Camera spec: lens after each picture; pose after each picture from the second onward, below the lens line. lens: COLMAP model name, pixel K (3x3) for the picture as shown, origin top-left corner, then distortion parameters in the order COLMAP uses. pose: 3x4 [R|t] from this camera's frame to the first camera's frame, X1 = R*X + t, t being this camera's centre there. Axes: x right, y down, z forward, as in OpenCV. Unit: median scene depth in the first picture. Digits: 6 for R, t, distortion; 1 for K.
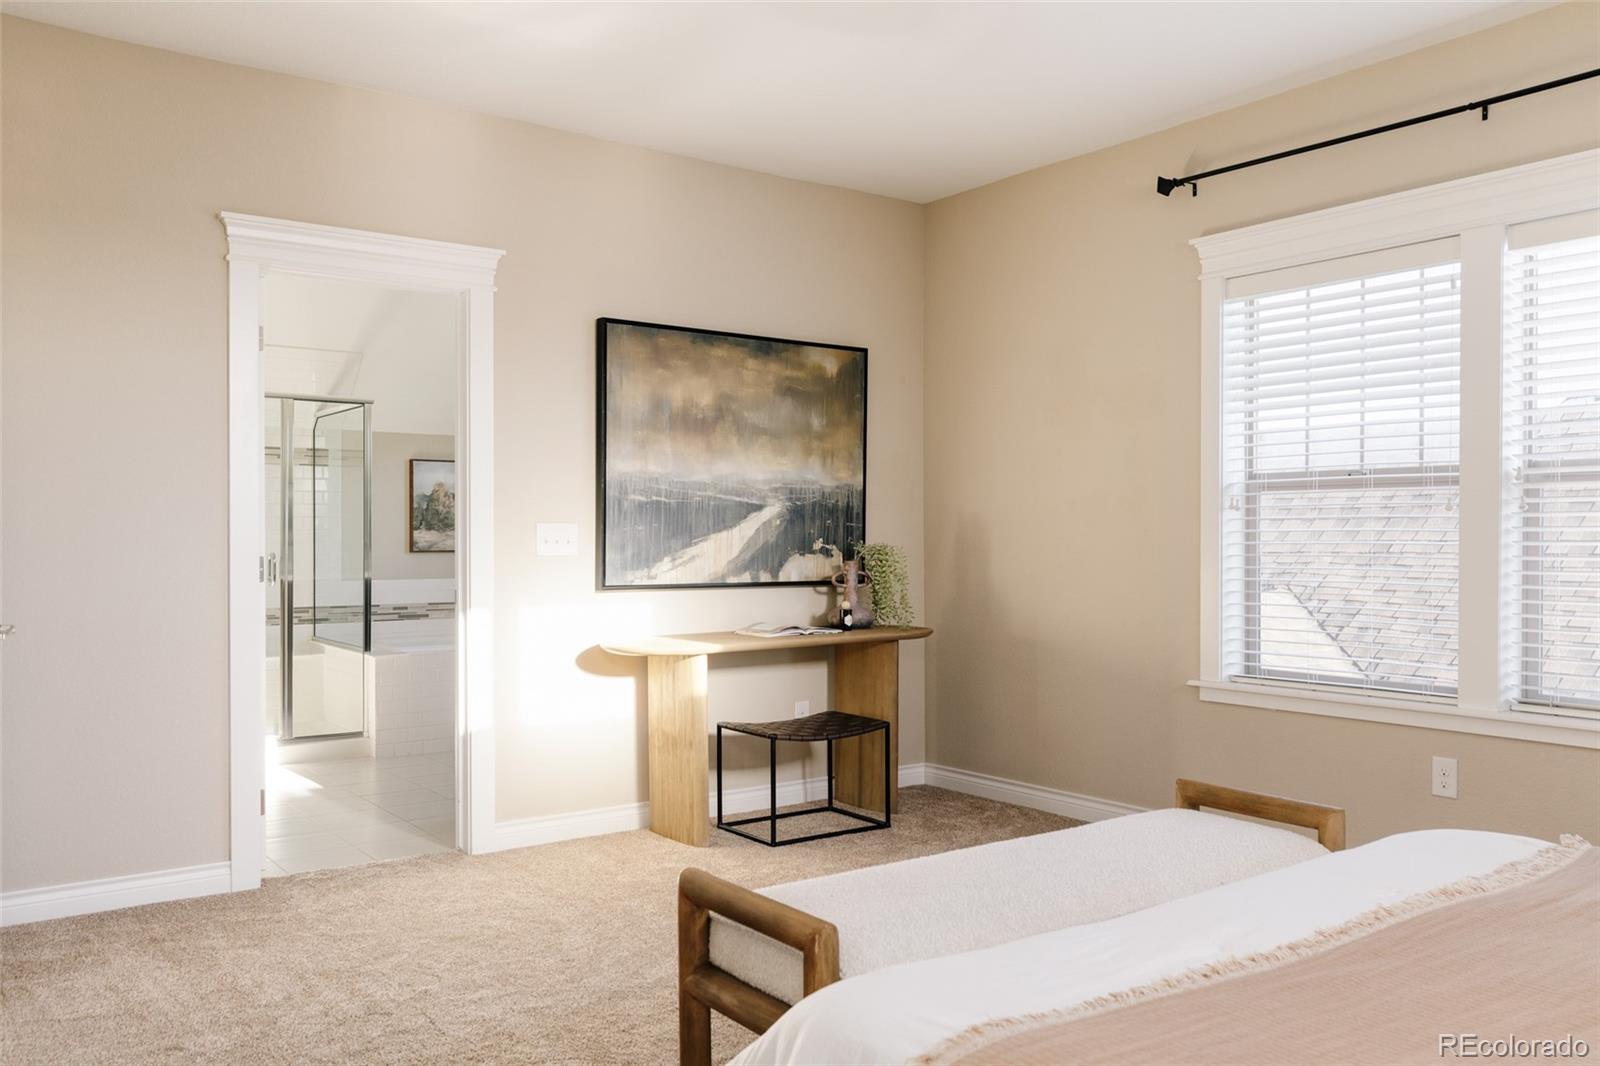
lens RADIAL K [[1227.3, 0, 800.0], [0, 1227.3, 533.0], [0, 0, 1]] dist [0.043227, 0.001198]
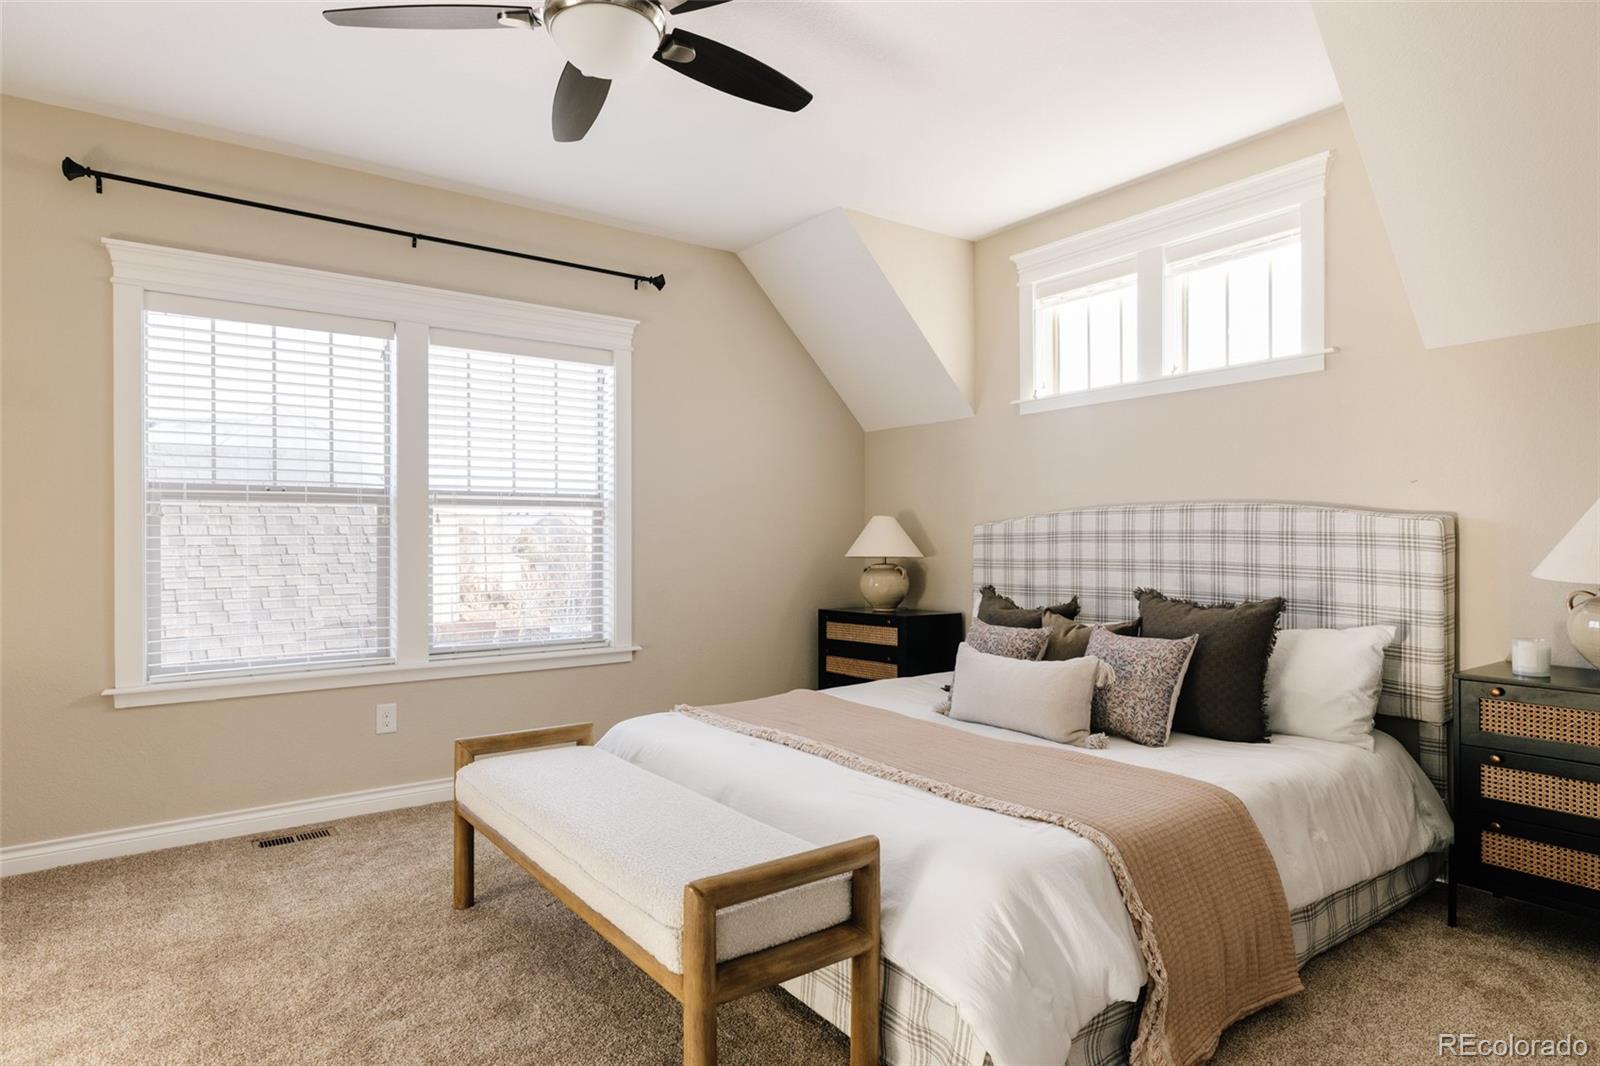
lens RADIAL K [[909.4, 0, 805.0], [0, 909.4, 546.4], [0, 0, 1]] dist [-0.016424, 0.000261]
pose [[0.014242, -0.005689, 0.999882, -0.416513], [0.003400, 0.999978, 0.005641, 0.004109], [-0.999893, 0.003320, 0.014261, 0.476215]]
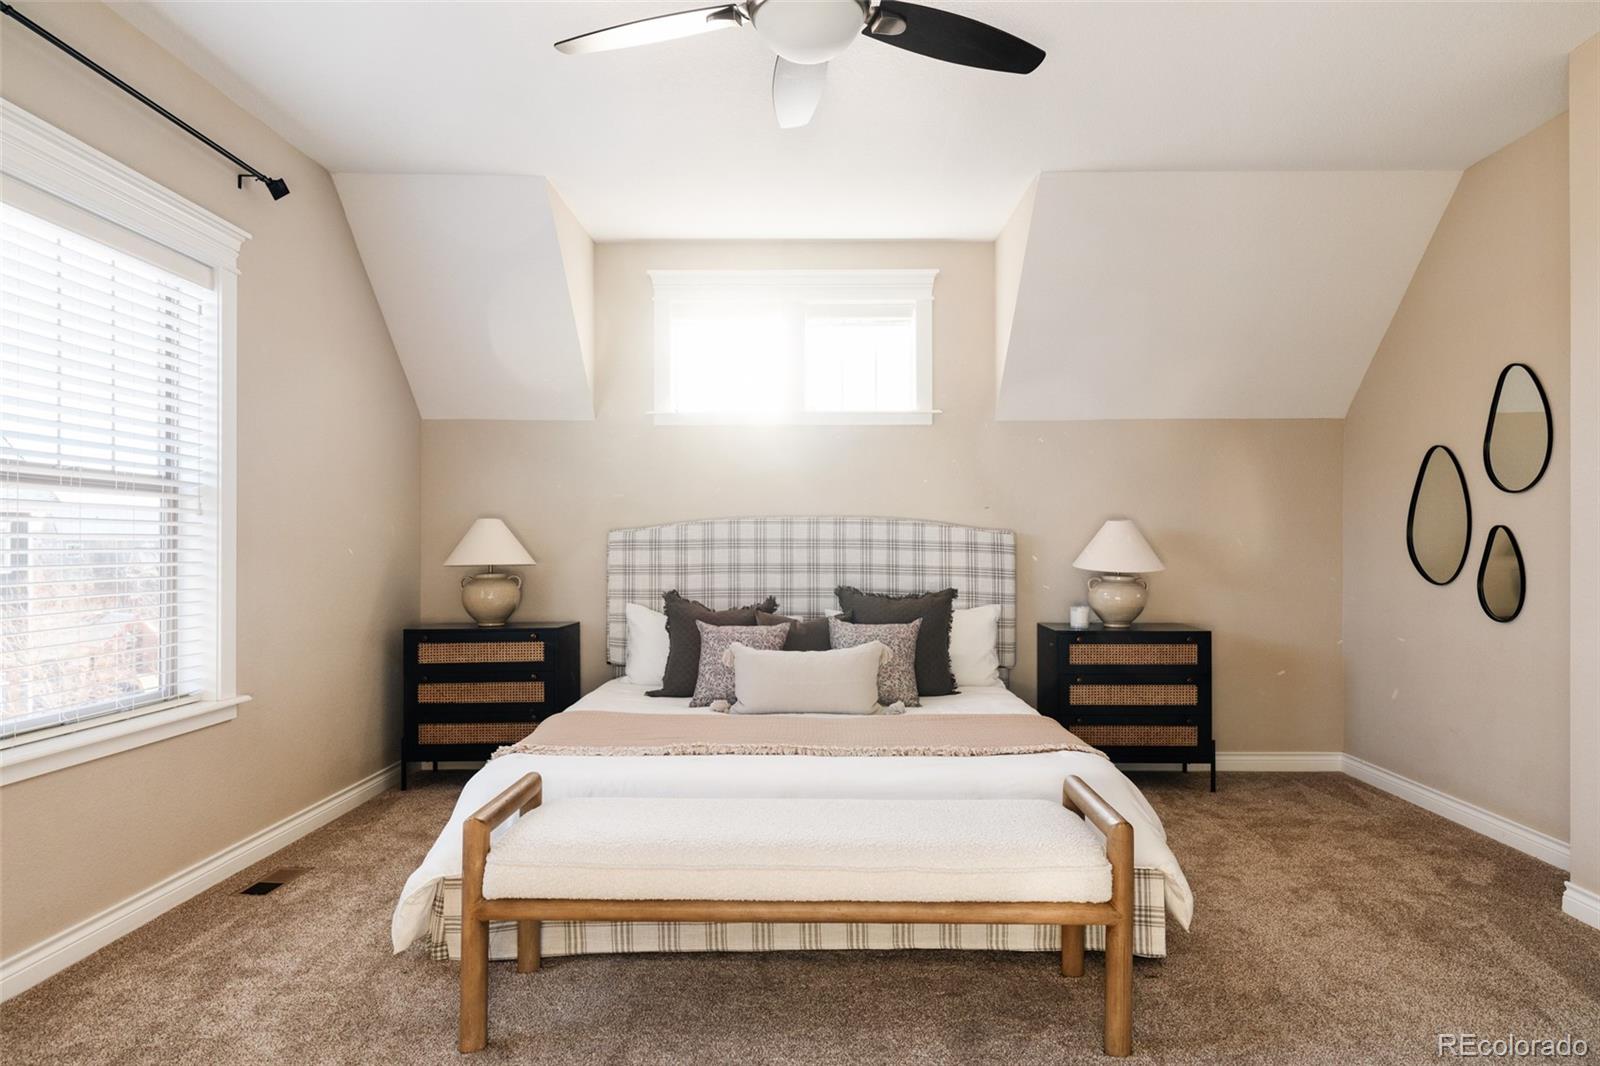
lens RADIAL K [[970.7, 0, 801.4], [0, 970.7, 543.1], [0, 0, 1]] dist [-0.001808, -0.000319]
pose [[-0.806901, 0.002590, 0.590681, -0.201980], [0.000411, 0.999993, -0.003822, 0.004325], [-0.590687, -0.002842, -0.806896, 1.043905]]
